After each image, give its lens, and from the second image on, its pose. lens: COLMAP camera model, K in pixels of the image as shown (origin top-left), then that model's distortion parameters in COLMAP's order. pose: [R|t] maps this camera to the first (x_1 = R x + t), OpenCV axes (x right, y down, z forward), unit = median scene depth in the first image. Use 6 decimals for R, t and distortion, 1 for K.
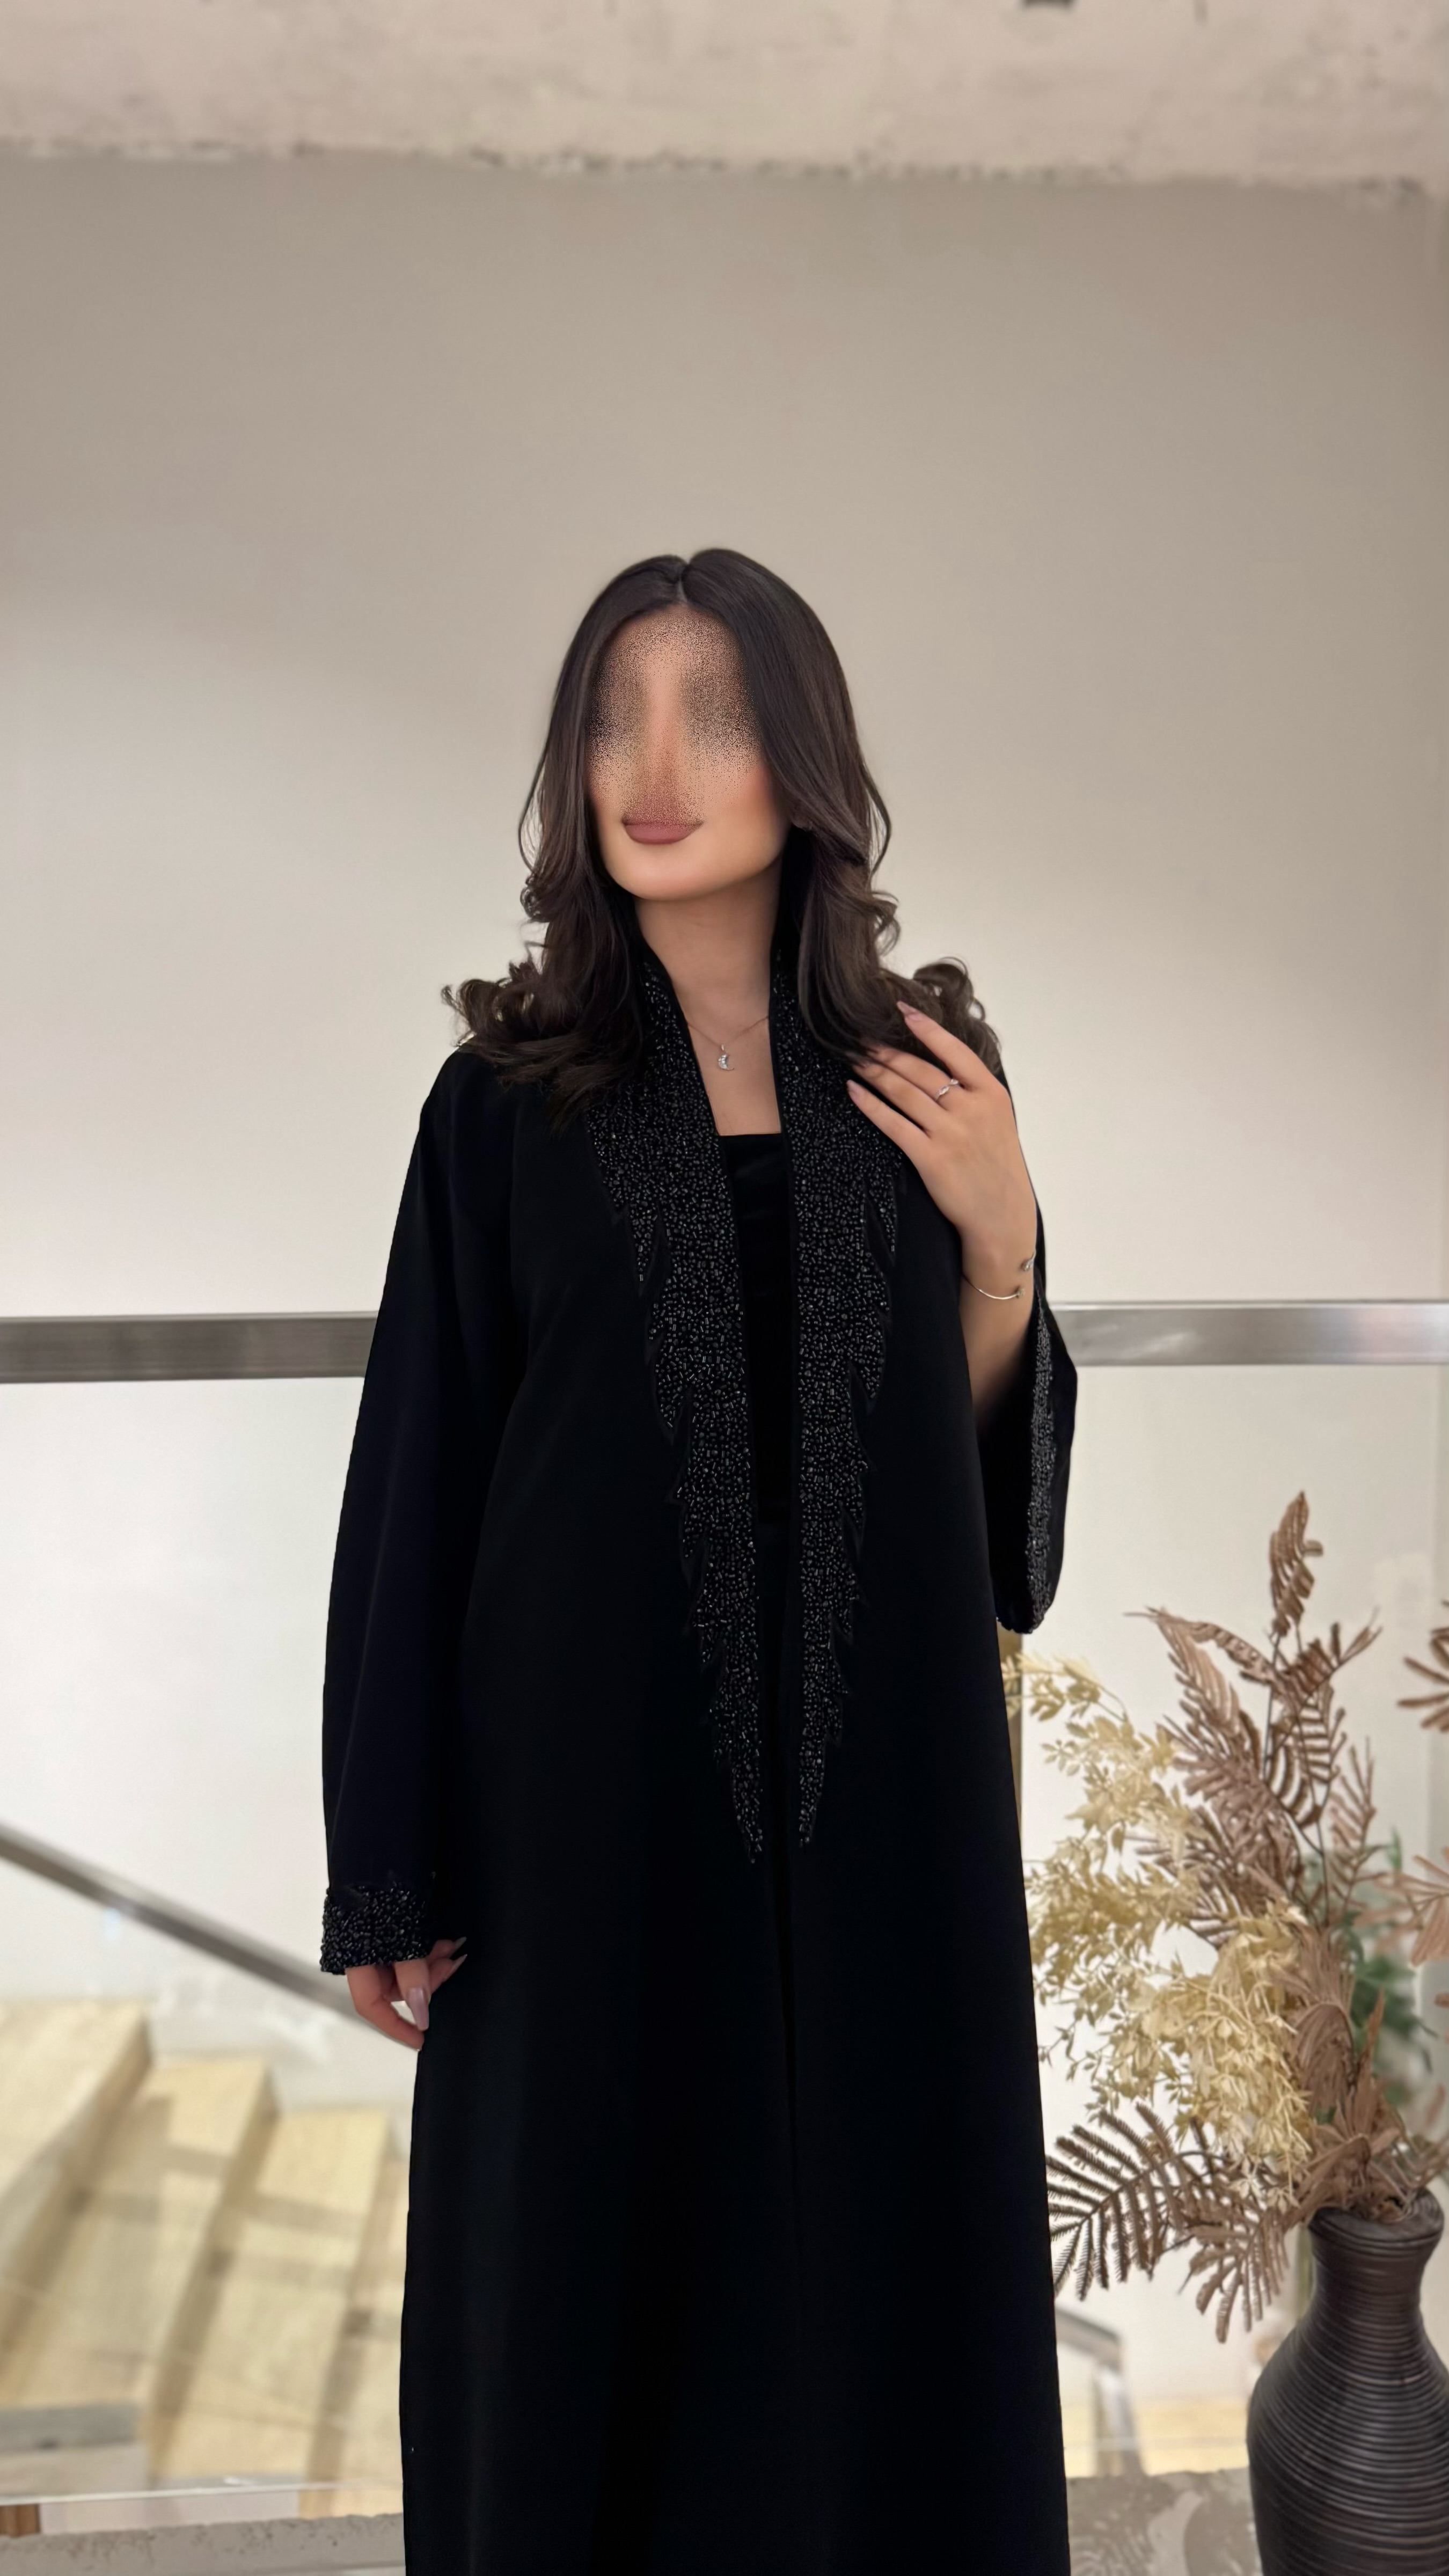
lens RADIAL K [[1837.4, 0, 723.1], [0, 1837.4, 1299.6], [0, 0, 1]] dist [-0.066536, 0.052059]
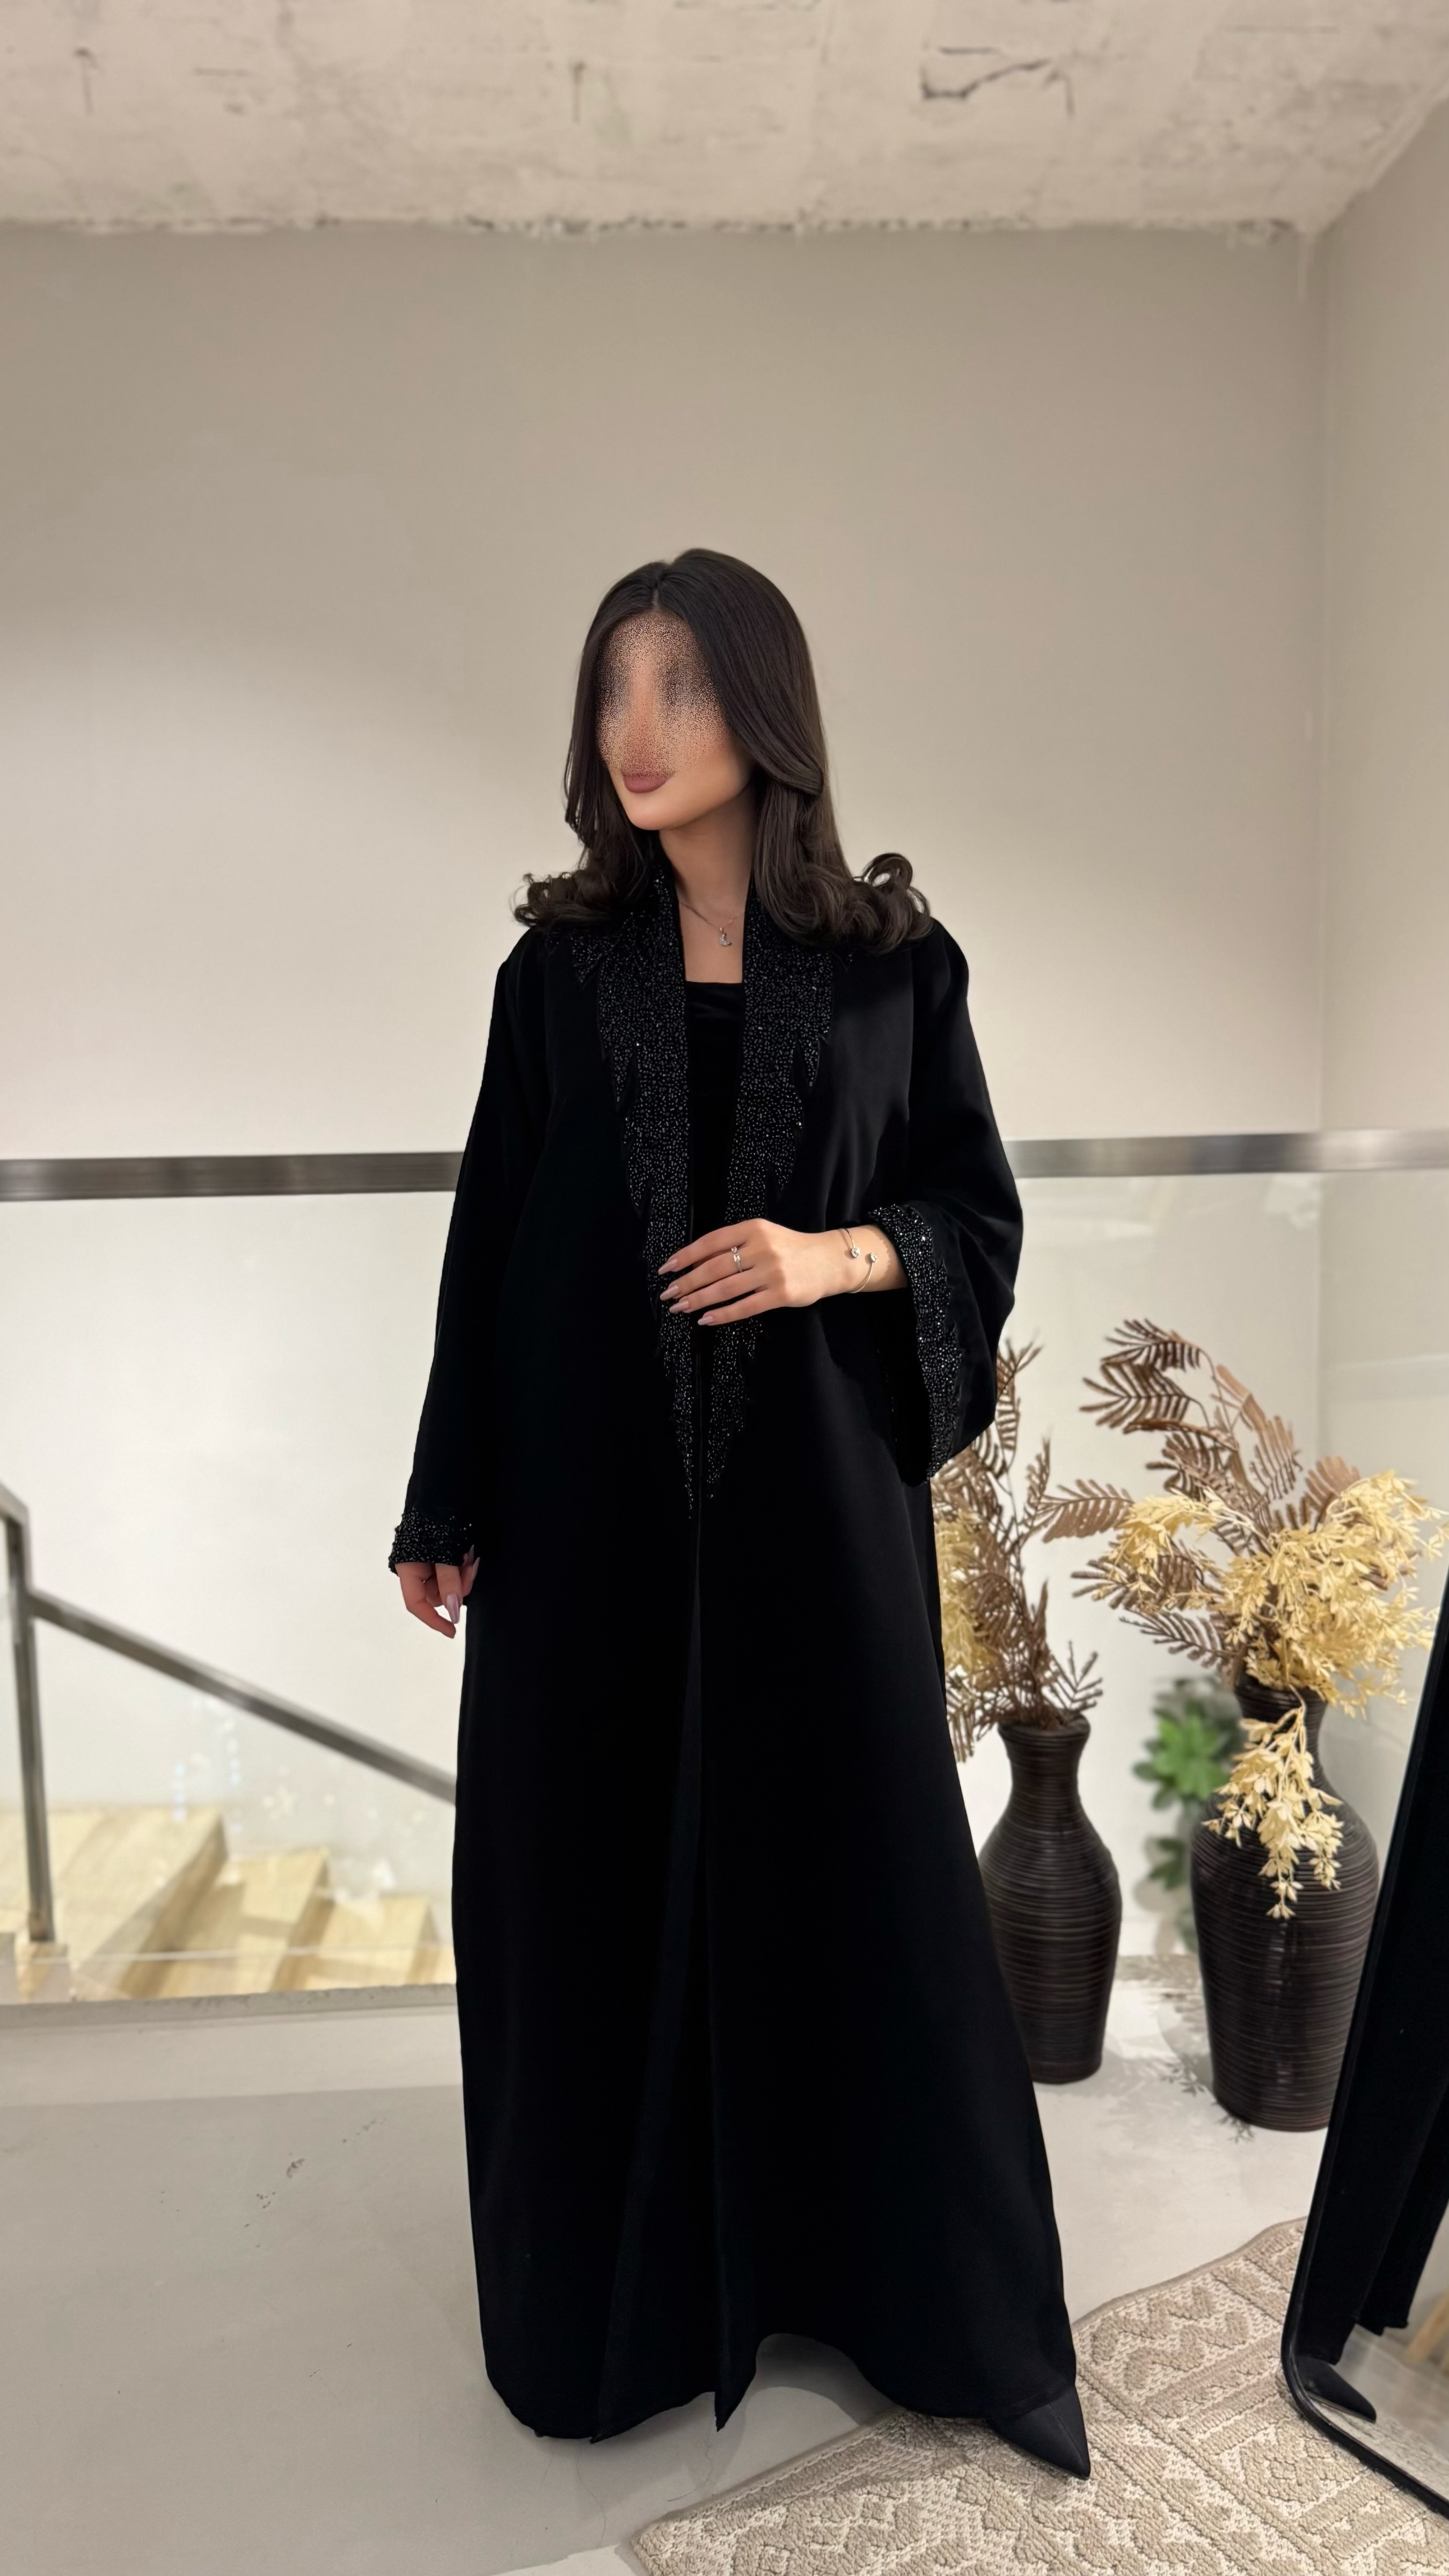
lens RADIAL K [[1811.5, 0, 725.0], [0, 1811.5, 1288.3], [0, 0, 1]] dist [-0.002000, -0.002279]
pose [[0.999661, -0.013211, -0.022428, 0.123957], [0.013623, 0.999739, 0.018323, 0.098682], [0.022180, -0.018622, 0.999581, -0.504862]]
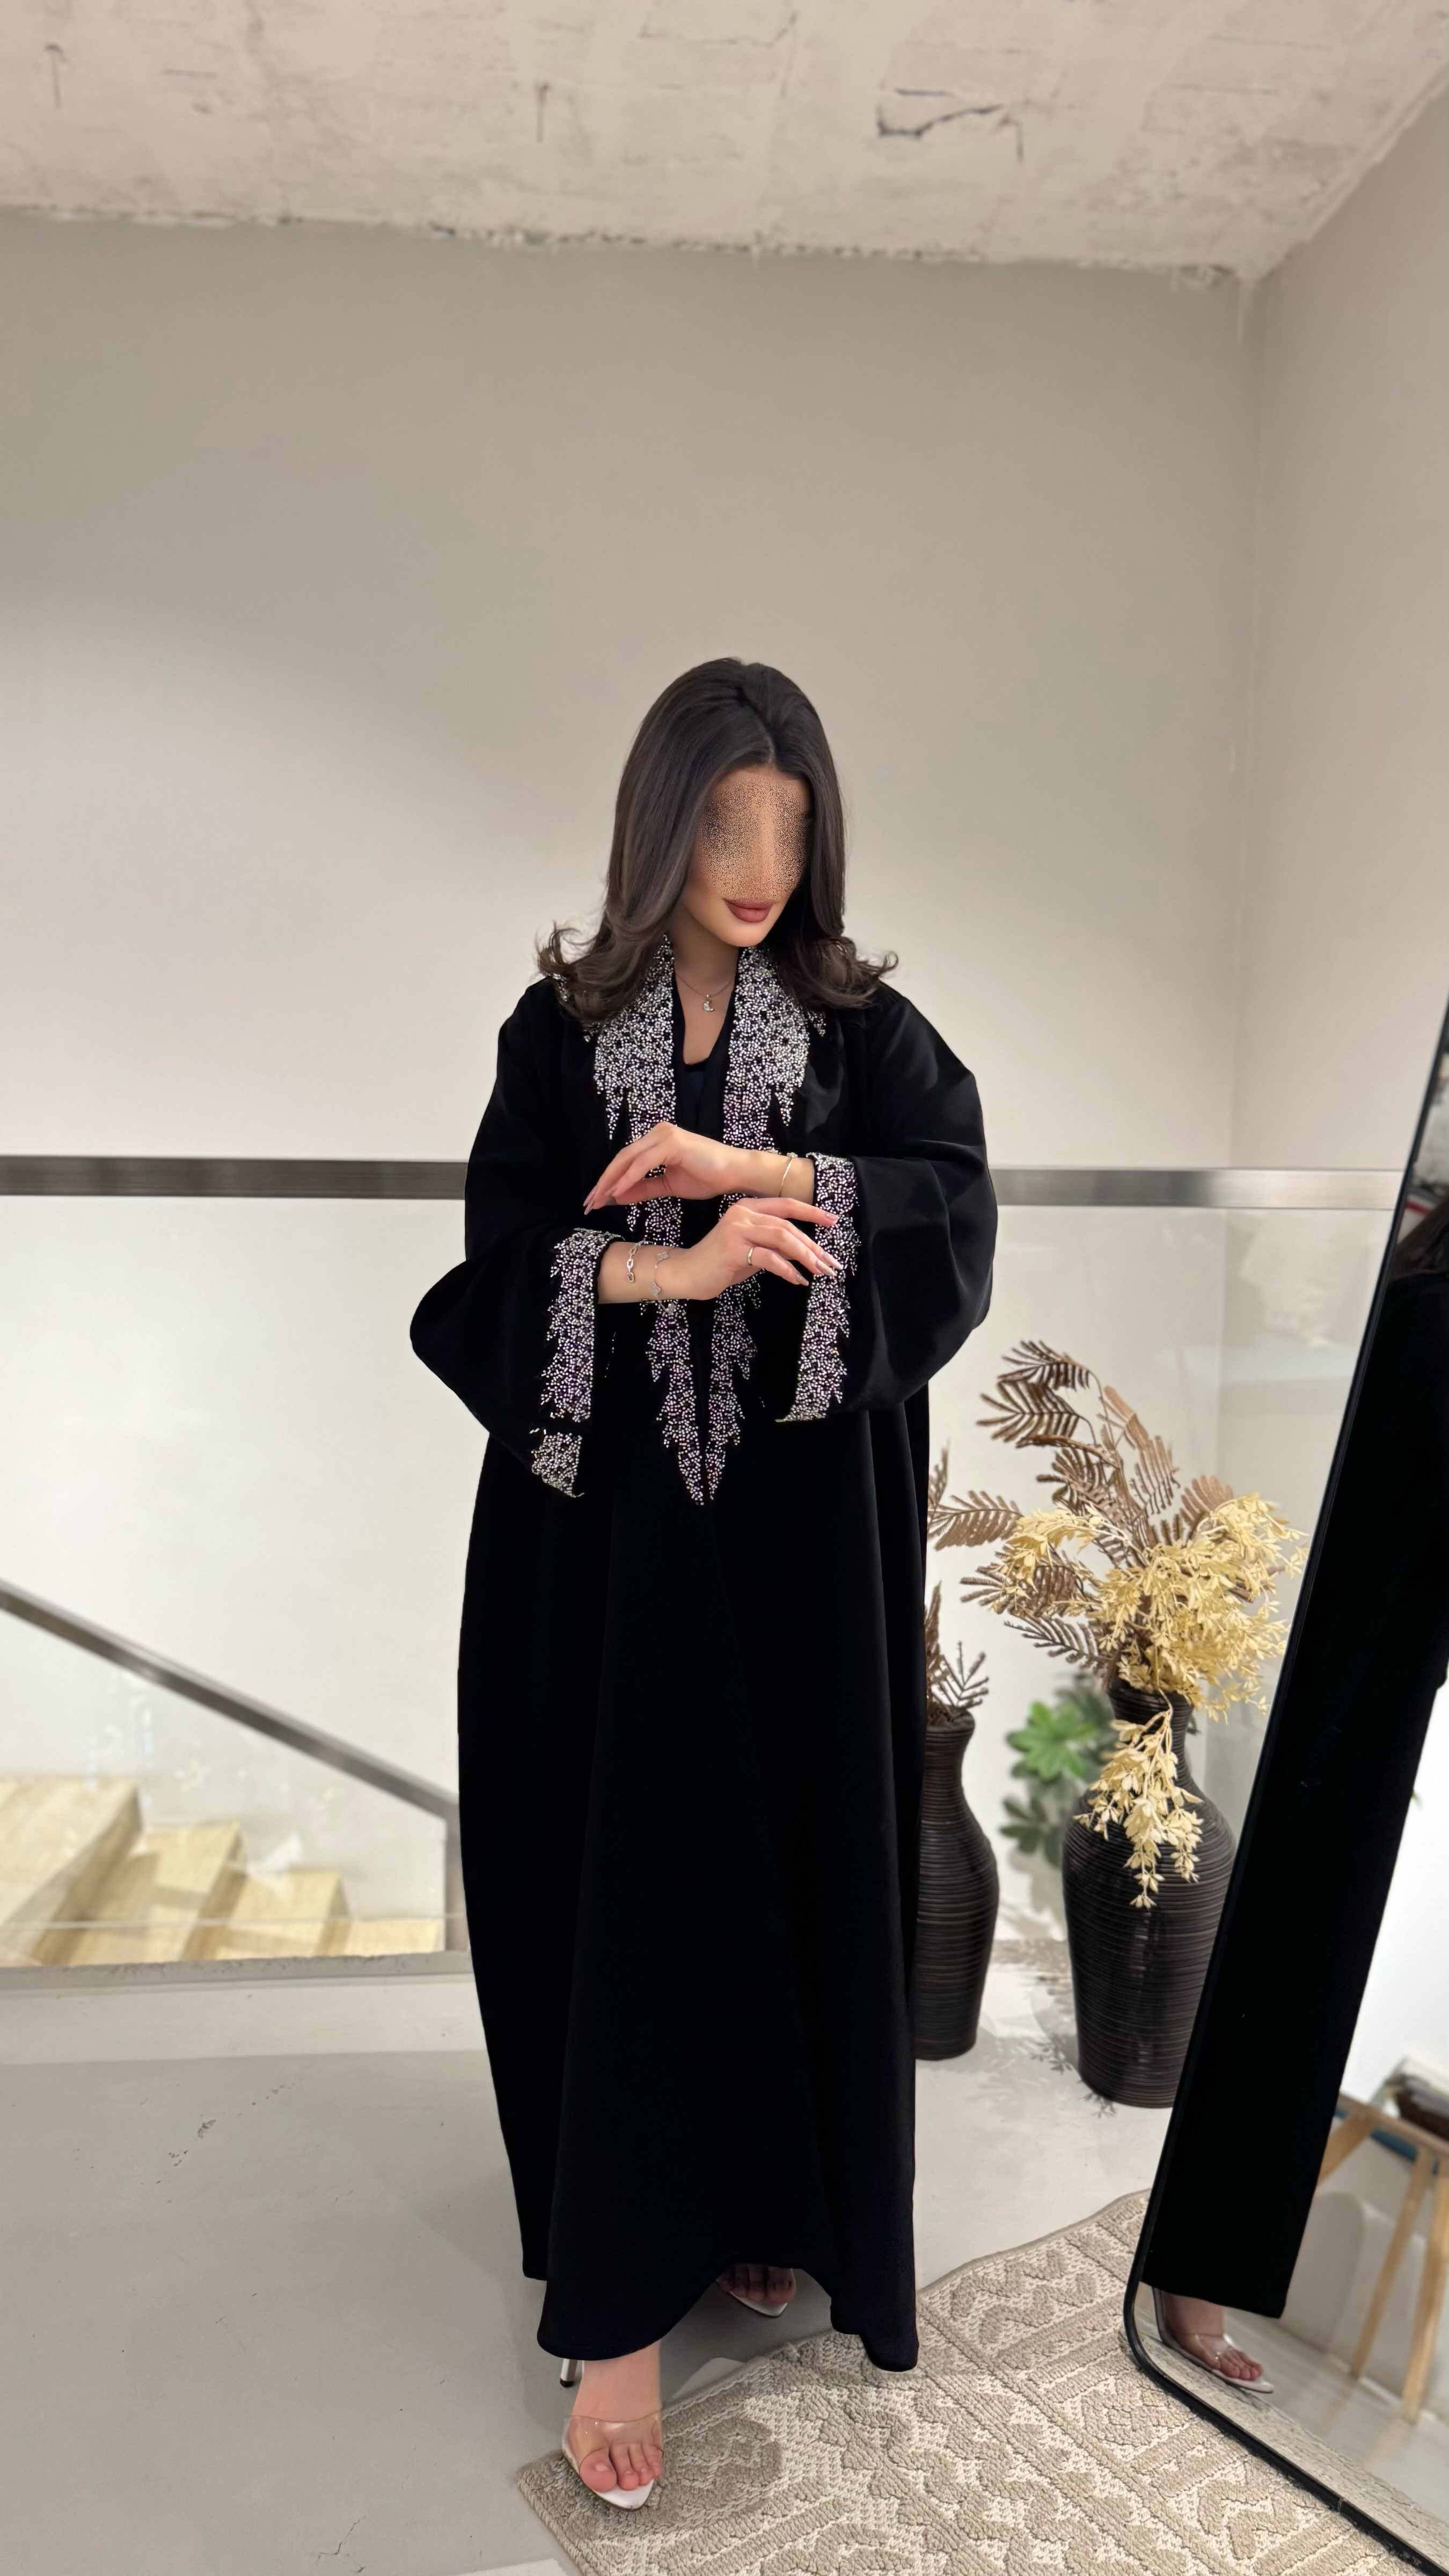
lens RADIAL K [[1803.9, 0, 719.5], [0, 1803.9, 1277.5], [0, 0, 1]] dist [0.012036, -0.015207]
pose [[0.999743, 0.018536, 0.013032, 0.135211], [-0.018813, 0.999592, 0.021505, 0.072088], [-0.012628, -0.021745, 0.999684, -0.578833]]
